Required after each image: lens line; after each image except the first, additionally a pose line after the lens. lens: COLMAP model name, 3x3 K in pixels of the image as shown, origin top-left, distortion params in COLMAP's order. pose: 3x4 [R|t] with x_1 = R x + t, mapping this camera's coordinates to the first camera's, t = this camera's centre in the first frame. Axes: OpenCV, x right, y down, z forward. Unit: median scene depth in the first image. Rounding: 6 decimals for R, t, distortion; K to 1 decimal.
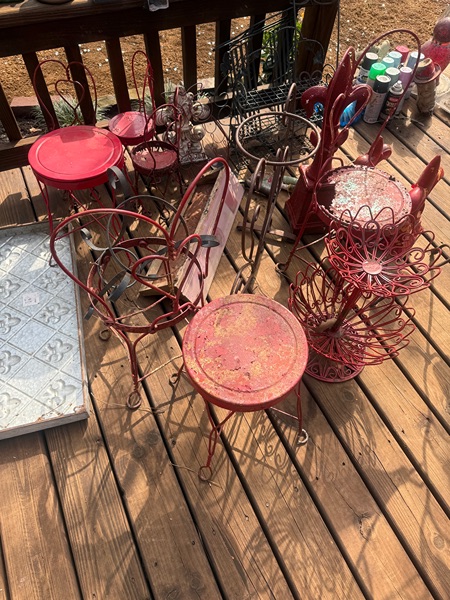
lens RADIAL K [[418.2, 0, 225.0], [0, 418.2, 300.0], [0, 0, 1]] dist [-0.000296, -0.023190]
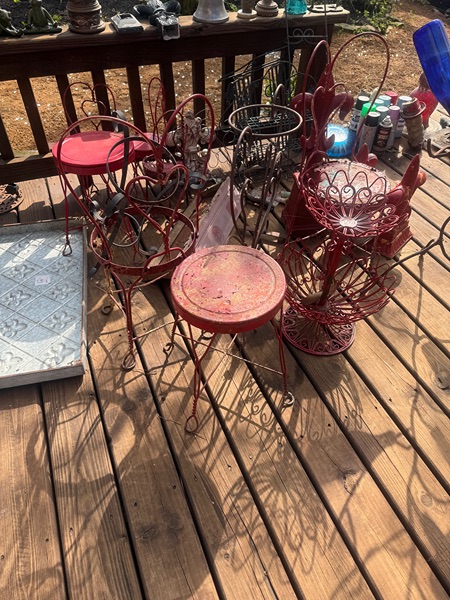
lens RADIAL K [[418.2, 0, 225.0], [0, 418.2, 300.0], [0, 0, 1]] dist [-0.000296, -0.023190]
pose [[0.998856, 0.019219, -0.043790, 0.070287], [-0.026412, 0.985072, -0.170107, 0.269483], [0.039867, 0.171069, 0.984452, -0.051397]]
